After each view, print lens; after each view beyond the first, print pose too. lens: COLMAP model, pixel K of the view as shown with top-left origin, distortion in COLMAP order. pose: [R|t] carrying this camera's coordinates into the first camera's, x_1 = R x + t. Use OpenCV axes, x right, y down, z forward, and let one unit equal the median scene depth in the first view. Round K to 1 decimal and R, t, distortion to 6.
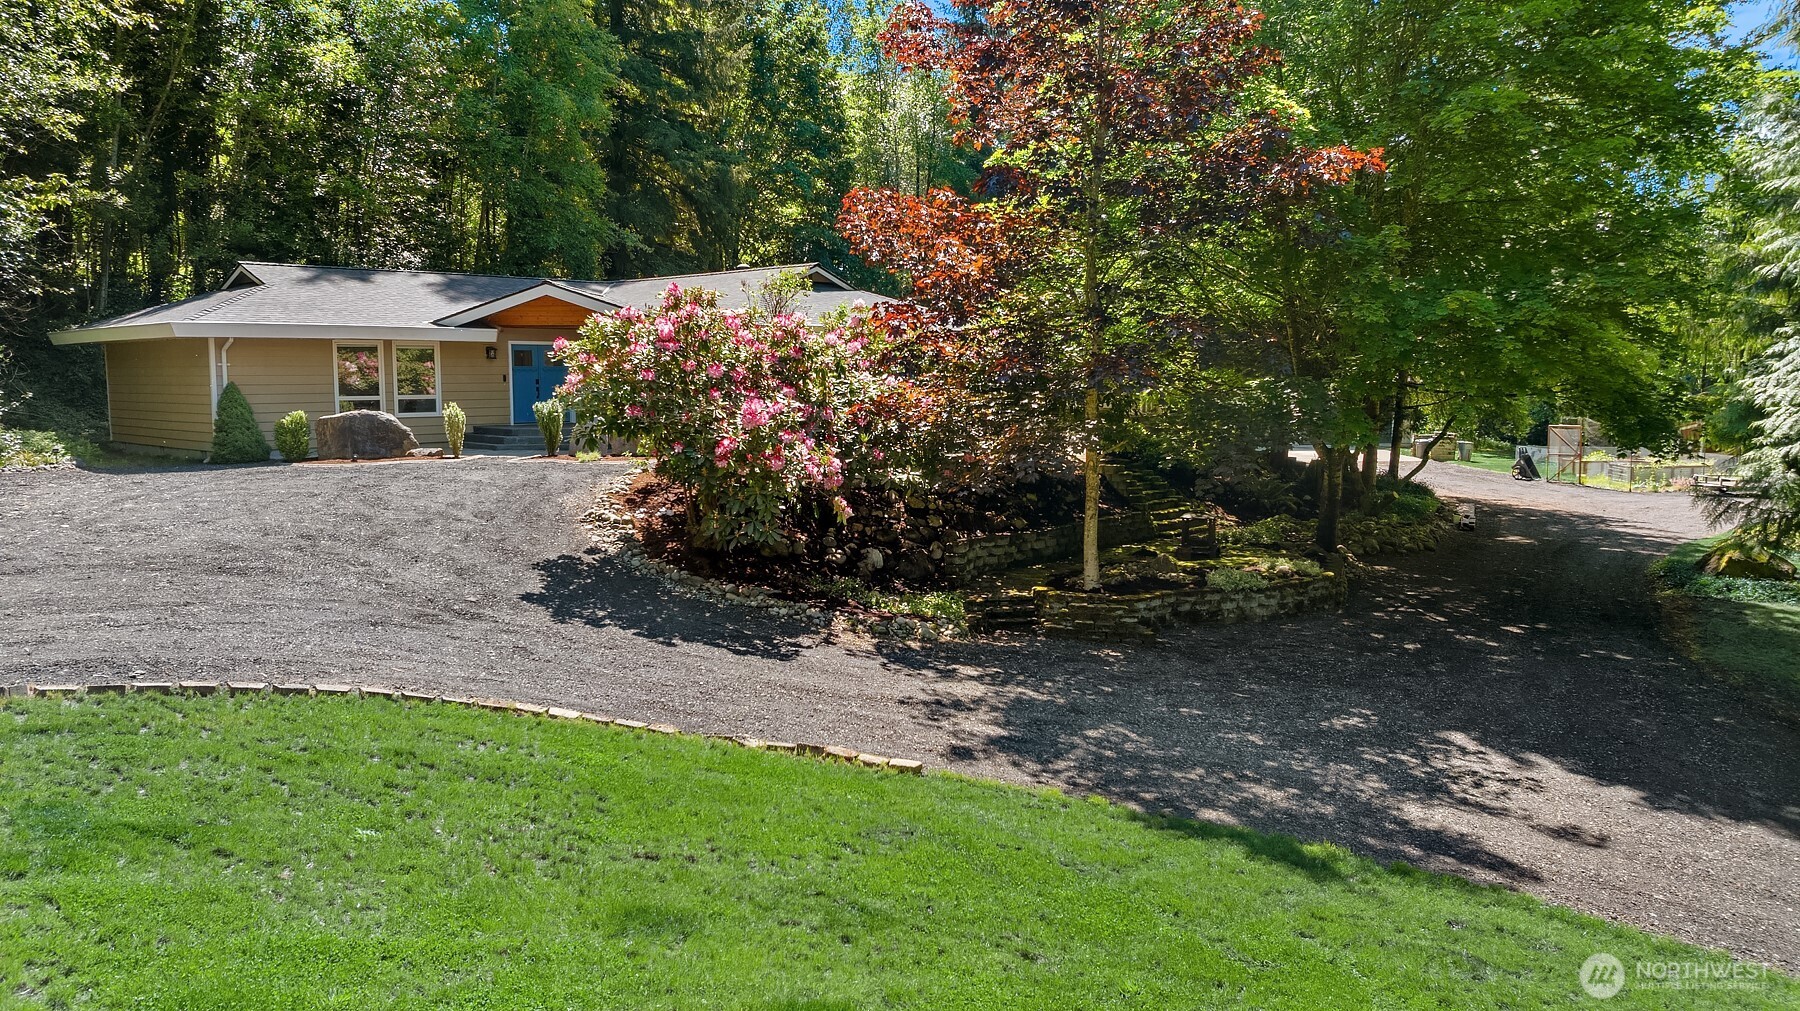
lens RADIAL K [[1315.4, 0, 898.0], [0, 1315.4, 514.3], [0, 0, 1]] dist [-0.008763, -0.005852]
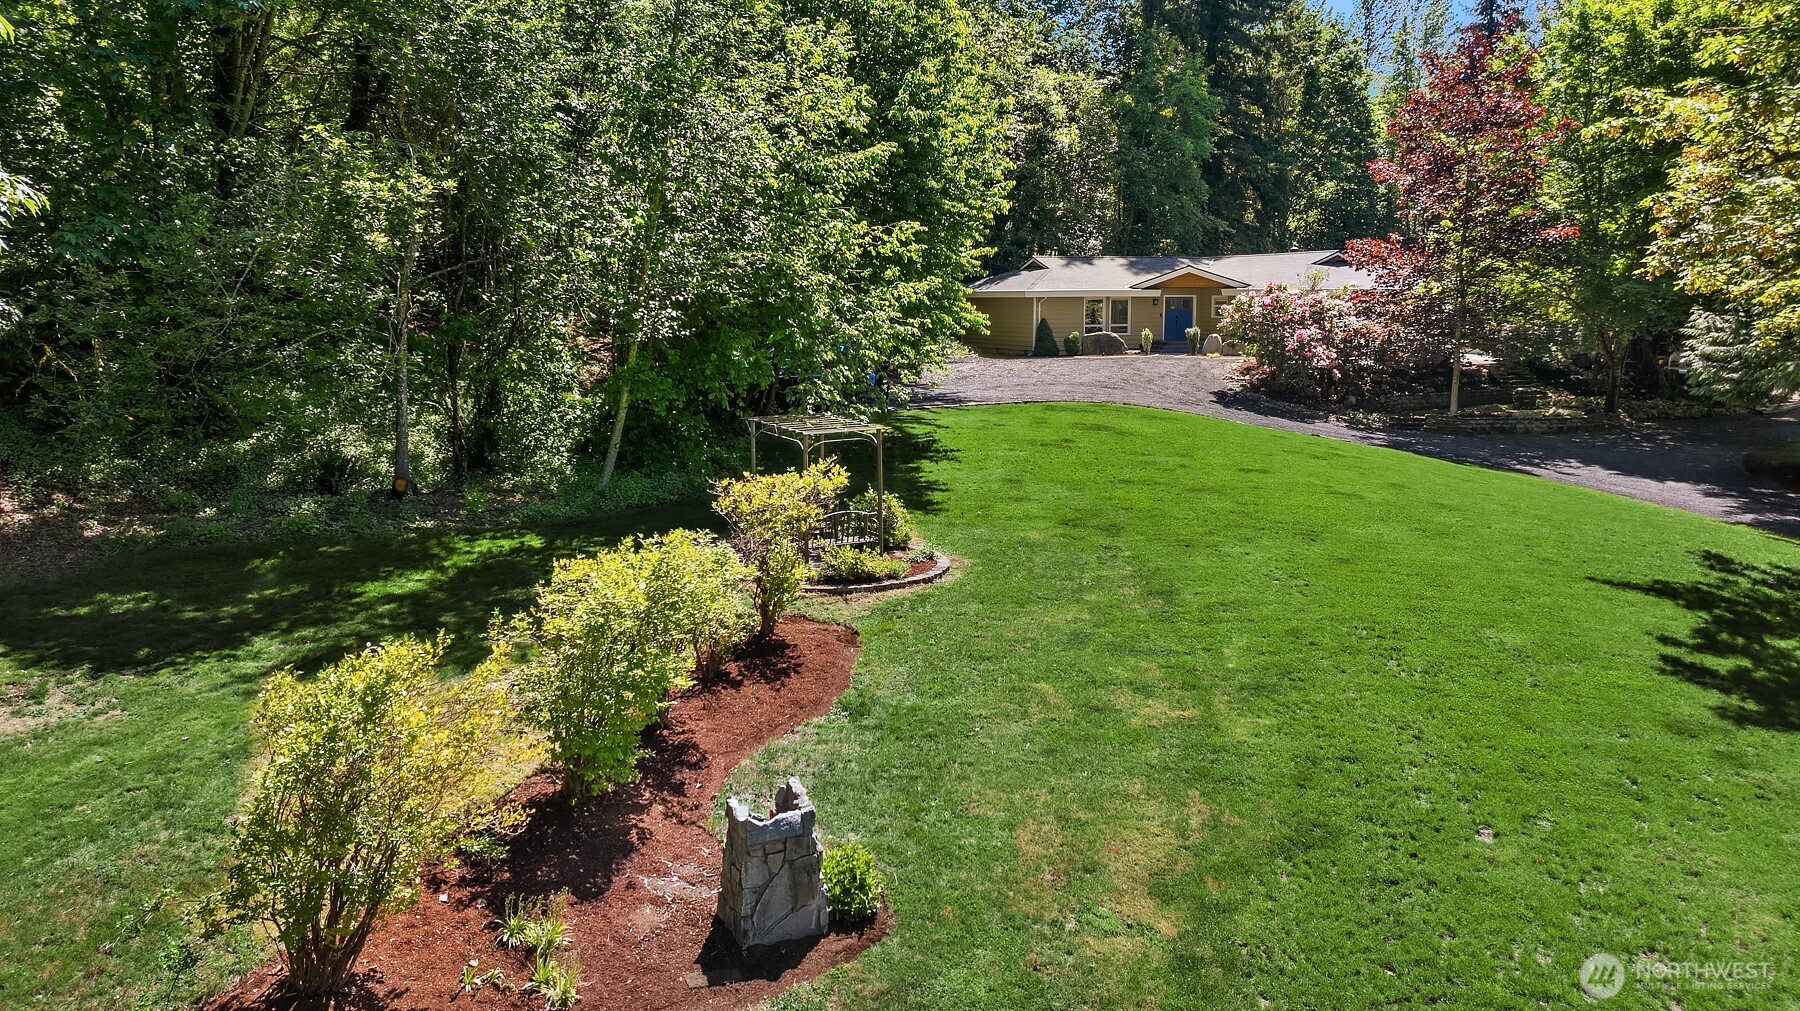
lens RADIAL K [[1315.4, 0, 900.2], [0, 1315.4, 509.1], [0, 0, 1]] dist [-0.008763, -0.005852]
pose [[0.925102, 0.058223, -0.375229, 0.095947], [-0.037528, 0.997356, 0.062235, 0.085726], [0.377860, -0.043492, 0.924841, -1.089819]]
